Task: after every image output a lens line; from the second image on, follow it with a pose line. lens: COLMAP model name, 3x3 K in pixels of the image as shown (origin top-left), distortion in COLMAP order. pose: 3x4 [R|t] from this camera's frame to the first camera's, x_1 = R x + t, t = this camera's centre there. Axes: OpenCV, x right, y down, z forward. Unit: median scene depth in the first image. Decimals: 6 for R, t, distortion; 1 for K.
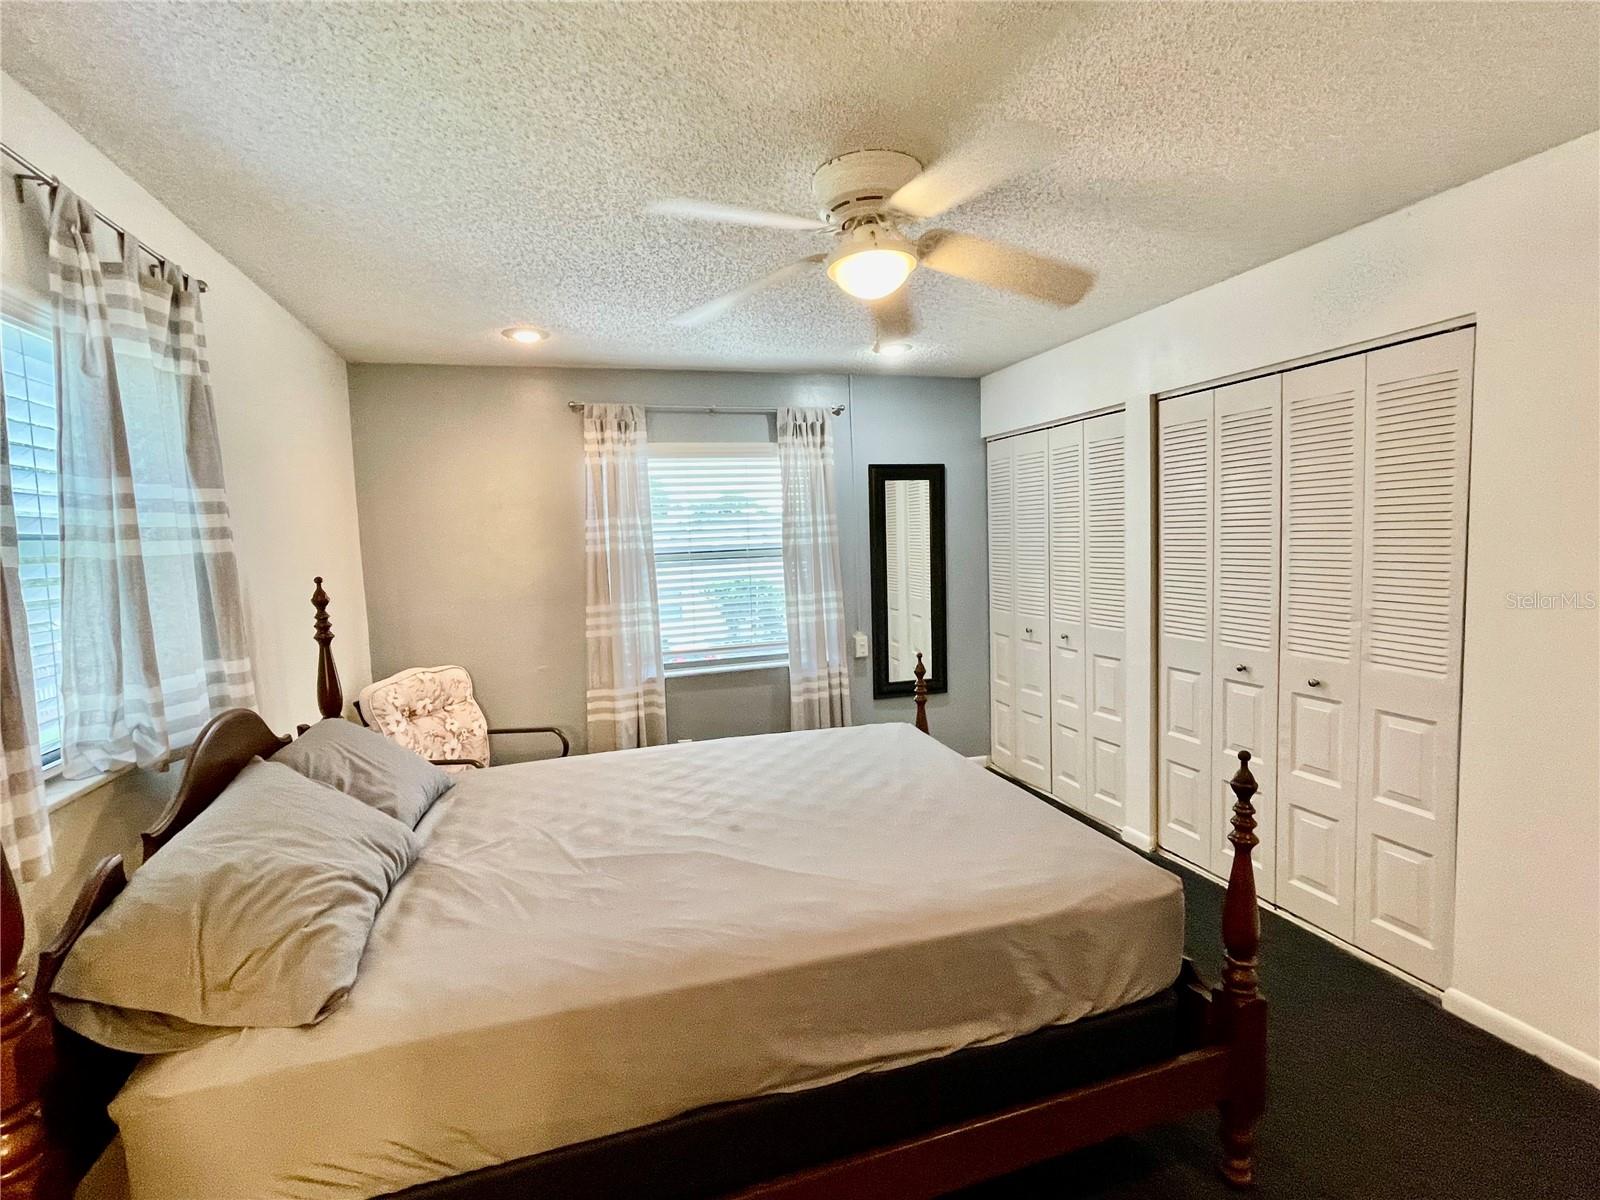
lens RADIAL K [[746.7, 0, 795.8], [0, 746.7, 596.3], [0, 0, 1]] dist [0.000609, -0.000355]
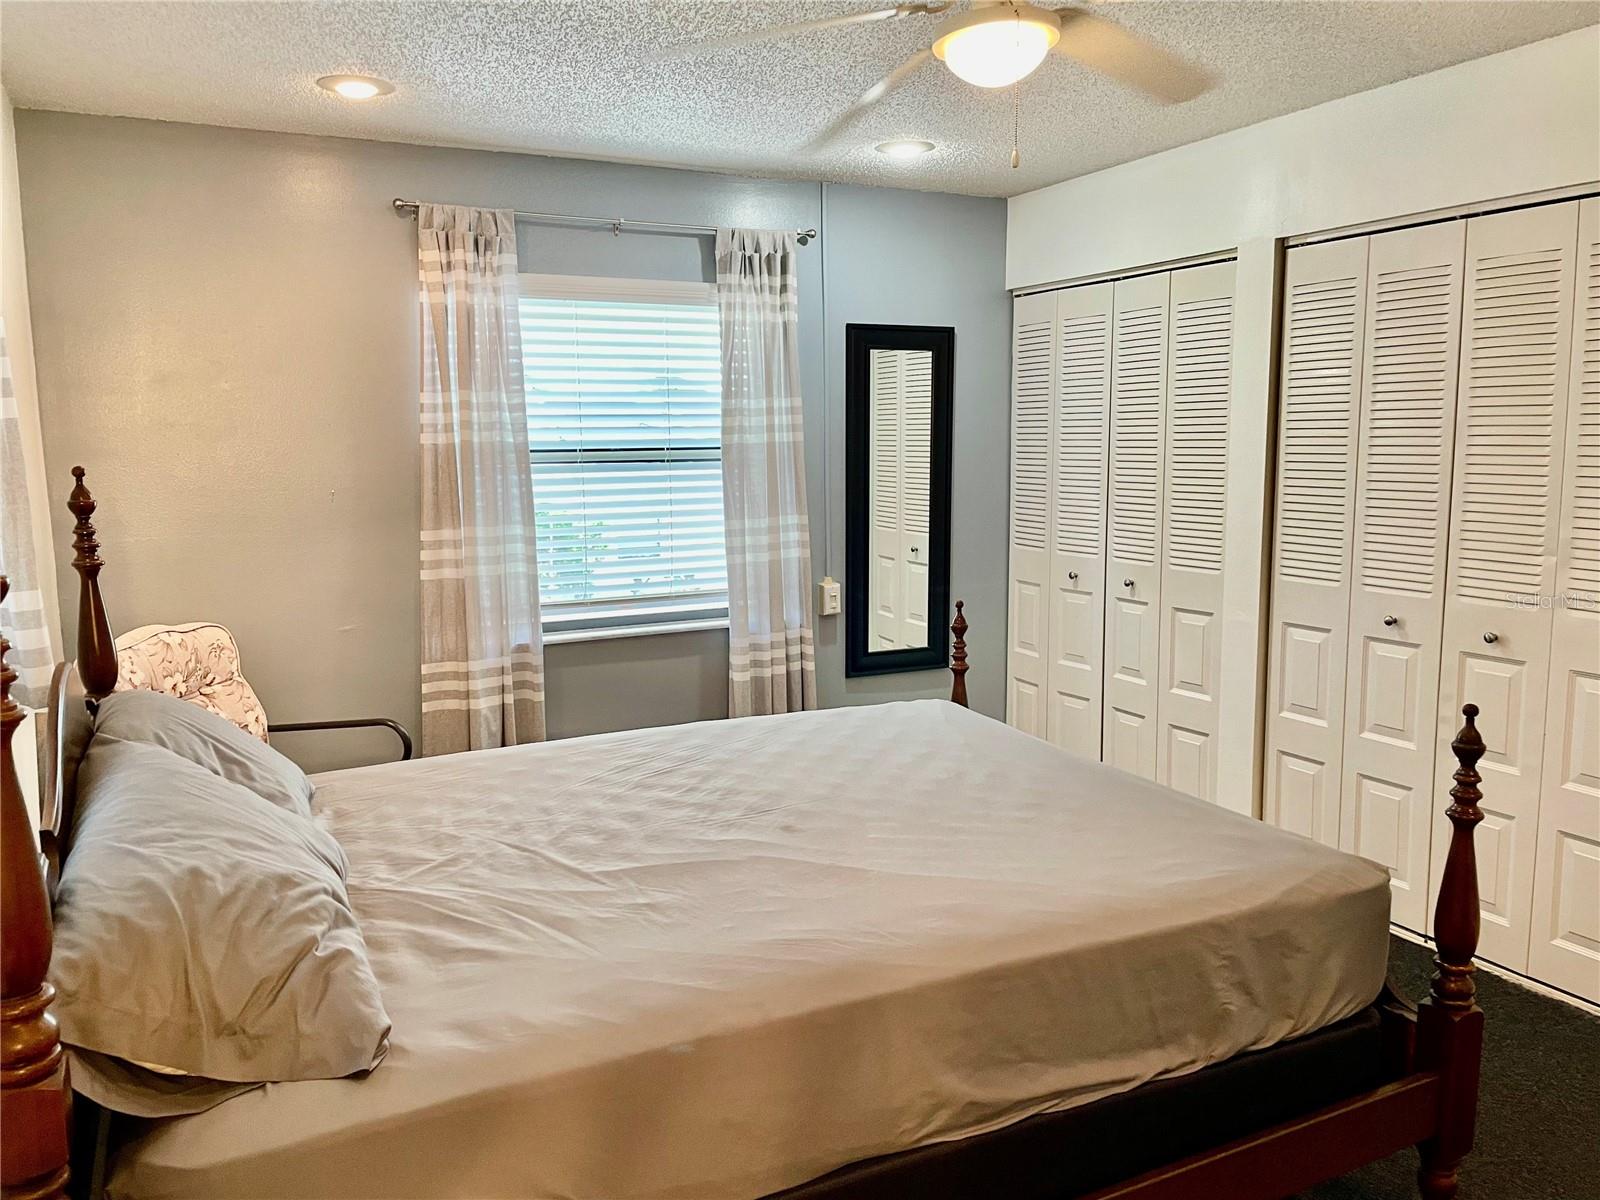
lens RADIAL K [[1207.0, 0, 799.1], [0, 1207.0, 595.0], [0, 0, 1]] dist [0.092808, -0.119979]
pose [[0.985933, 0.004400, 0.167084, -0.138886], [-0.012193, 0.998883, 0.045646, 0.017071], [-0.166696, -0.047041, 0.984886, -0.070187]]
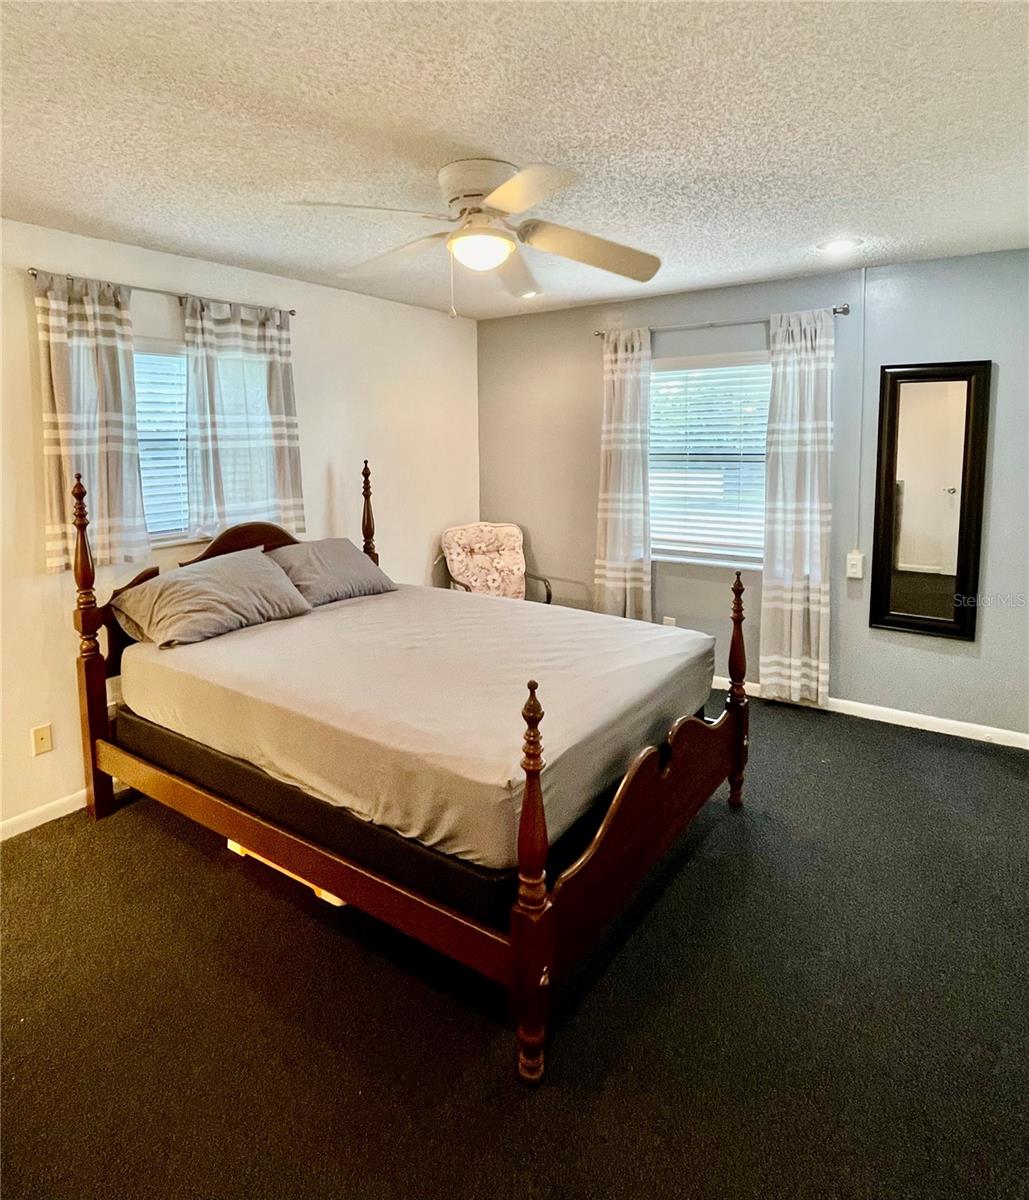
lens RADIAL K [[696.5, 0, 513.6], [0, 696.5, 504.1], [0, 0, 1]] dist [0.027681, -0.047066]
pose [[0.612849, 0.108181, -0.782760, 0.566710], [-0.077253, 0.994042, 0.076897, -0.048083], [0.786415, 0.013344, 0.617554, 0.158902]]
